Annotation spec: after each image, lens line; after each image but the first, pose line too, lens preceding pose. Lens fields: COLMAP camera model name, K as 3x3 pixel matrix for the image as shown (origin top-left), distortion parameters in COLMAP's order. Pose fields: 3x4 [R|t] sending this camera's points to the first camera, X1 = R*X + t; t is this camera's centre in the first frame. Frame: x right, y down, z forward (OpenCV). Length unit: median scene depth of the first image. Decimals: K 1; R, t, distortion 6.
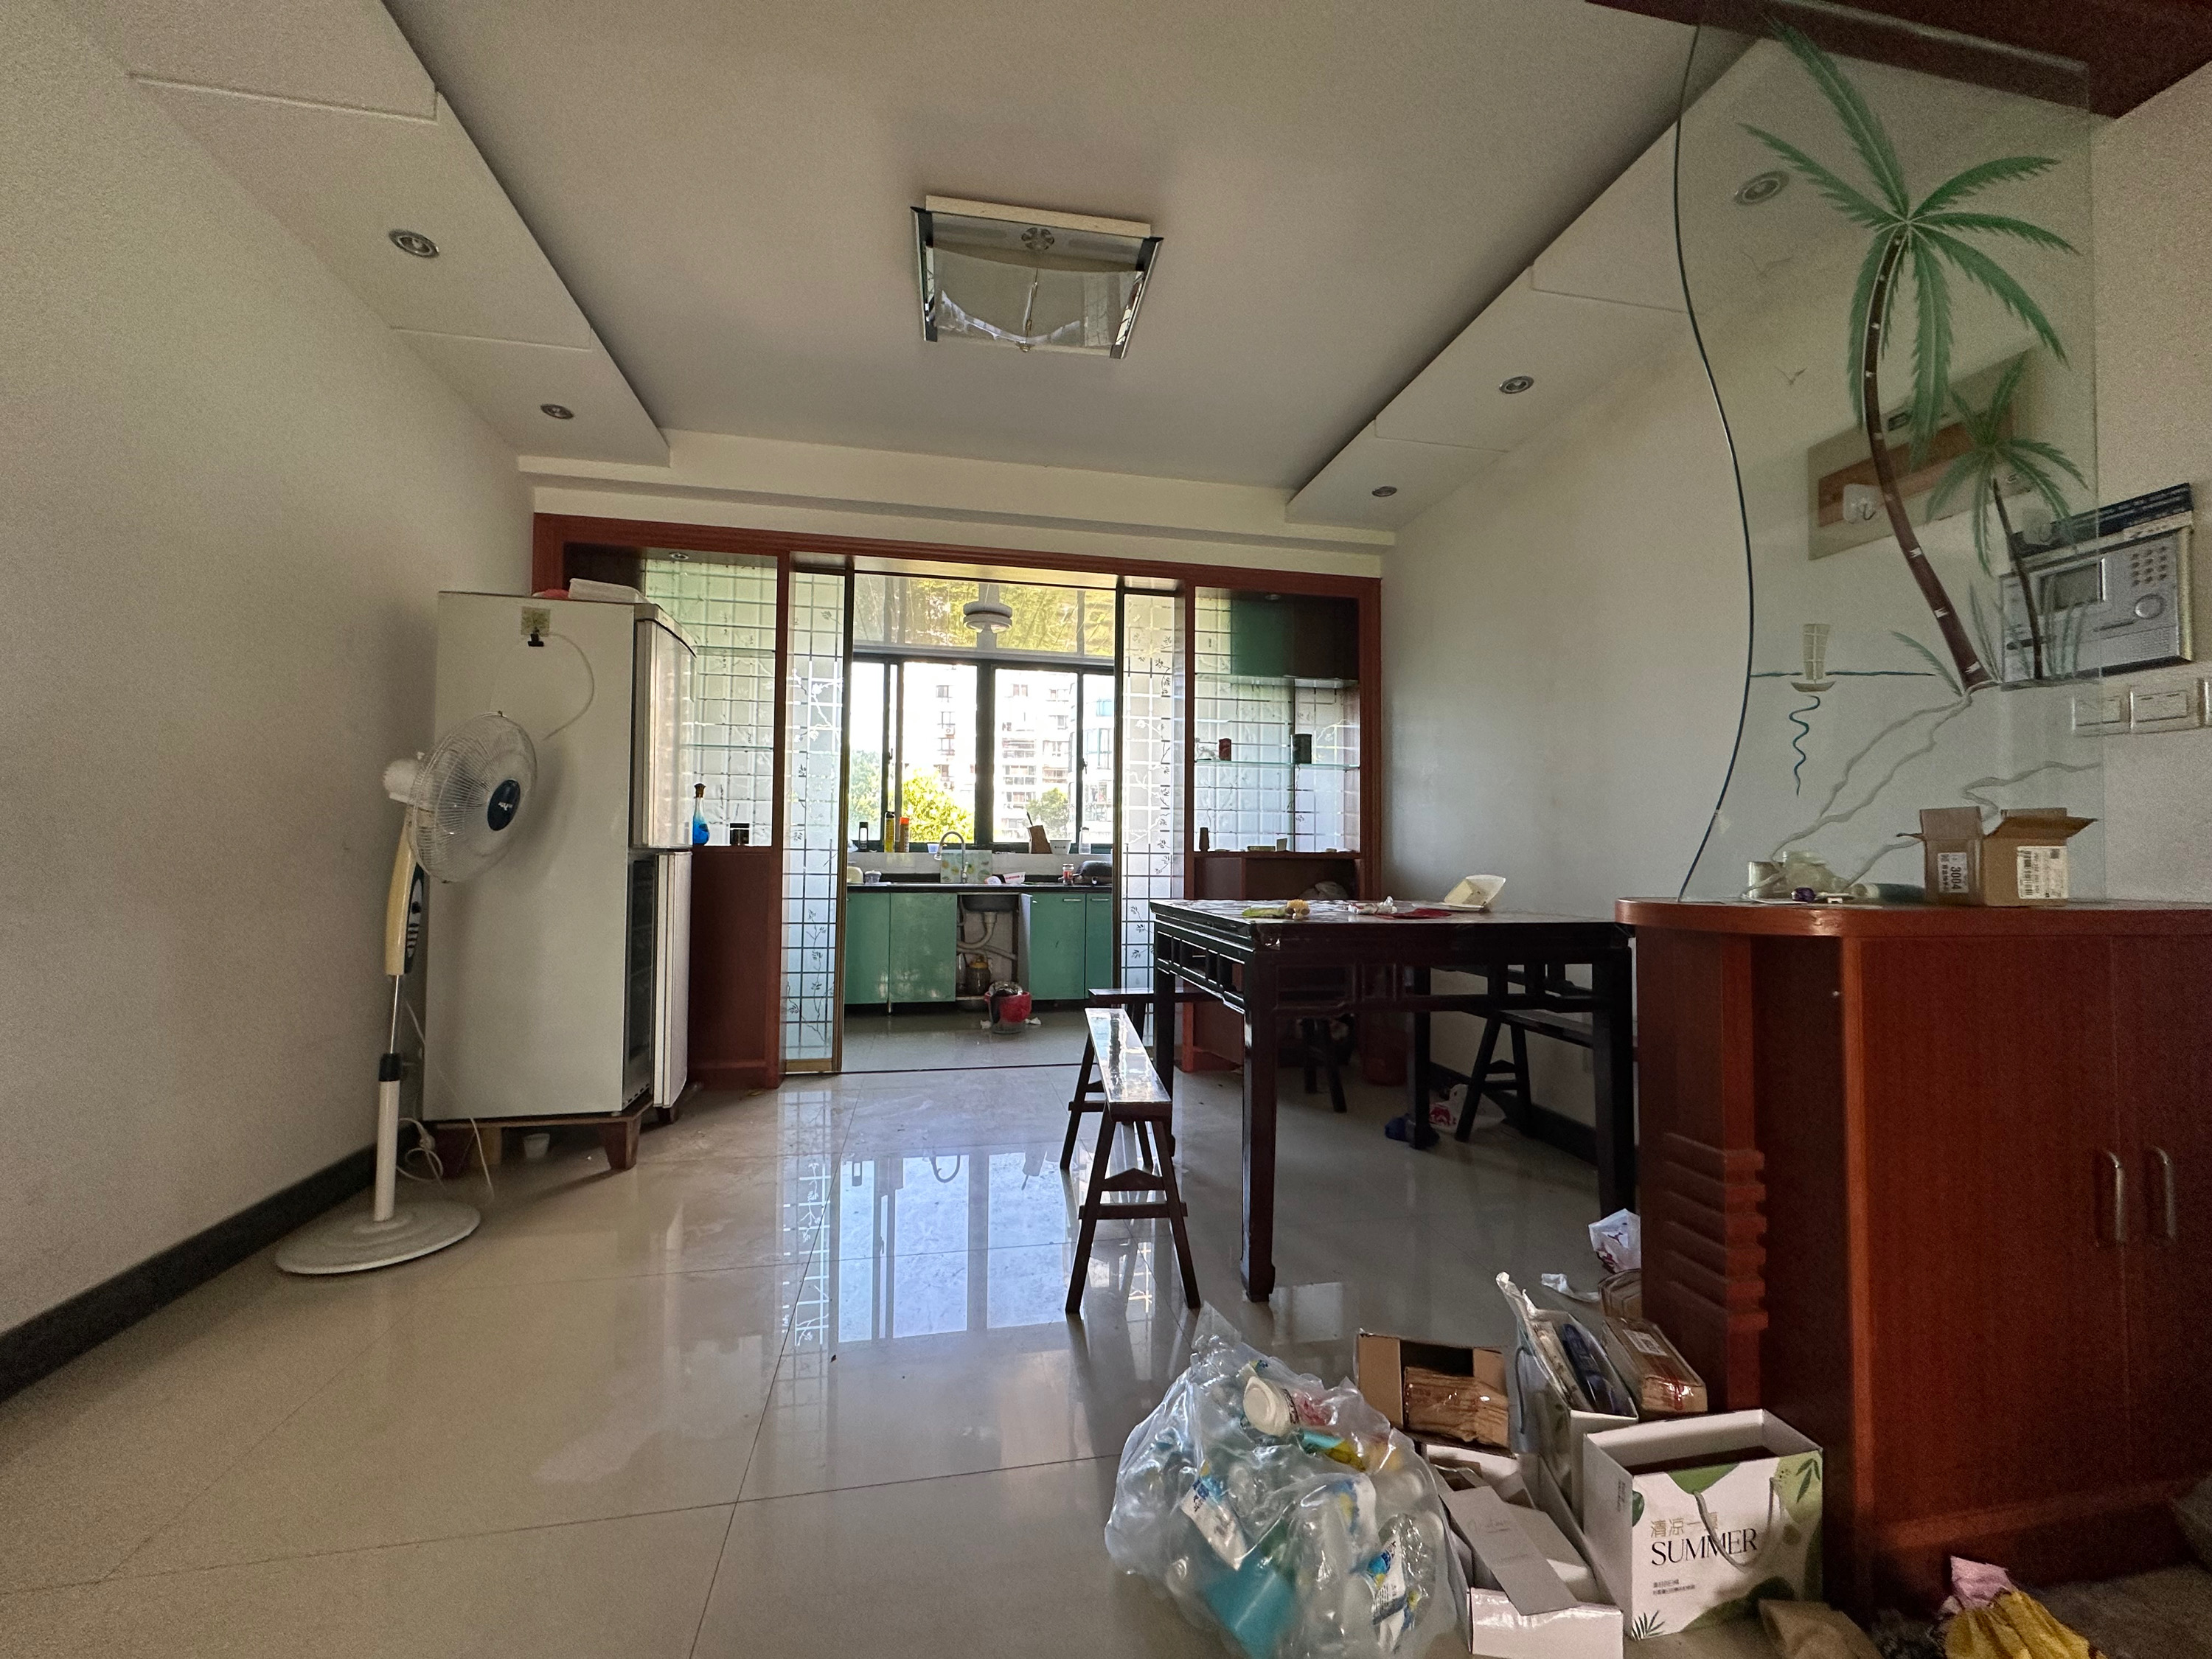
lens RADIAL K [[887.5, 0, 1107.2], [0, 887.5, 829.1], [0, 0, 1]] dist [-0.004256, -0.000103]
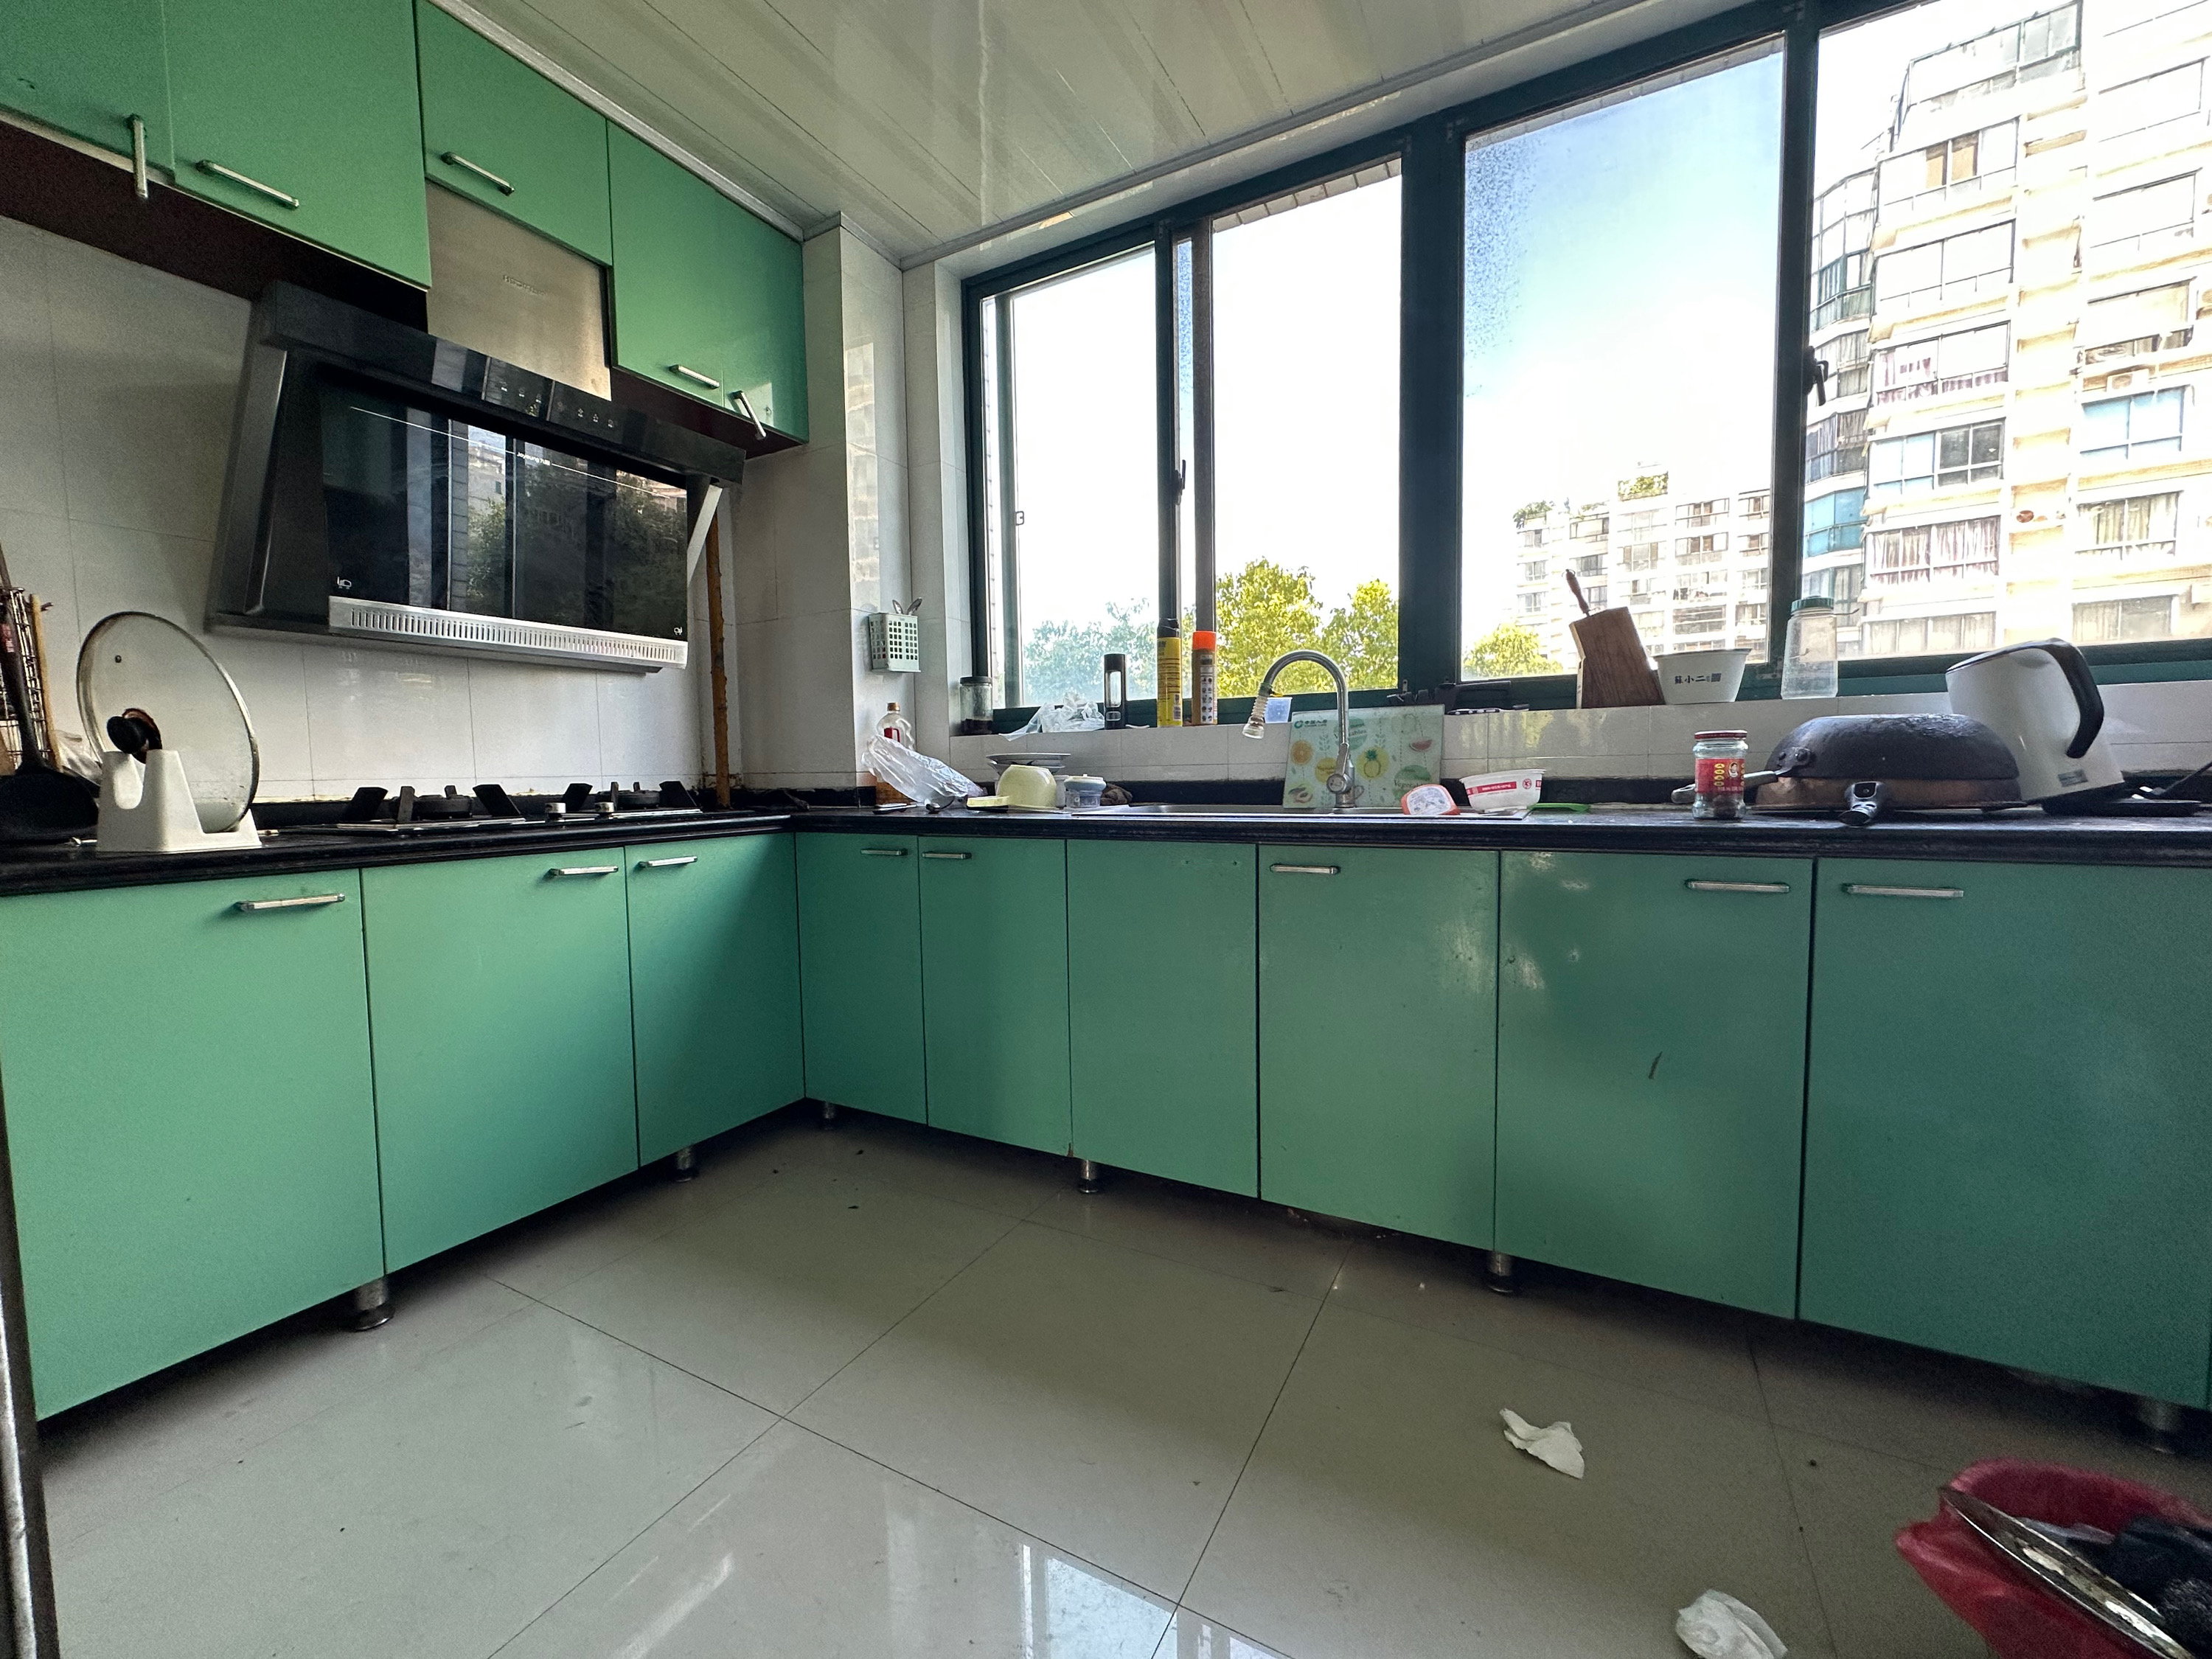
lens RADIAL K [[887.5, 0, 1104.6], [0, 887.5, 822.5], [0, 0, 1]] dist [-0.004256, -0.000103]
pose [[0.769708, 0.009929, -0.638319, -0.018702], [0.052369, 0.995527, 0.078634, 0.034960], [0.636245, -0.093953, 0.765745, 0.675105]]
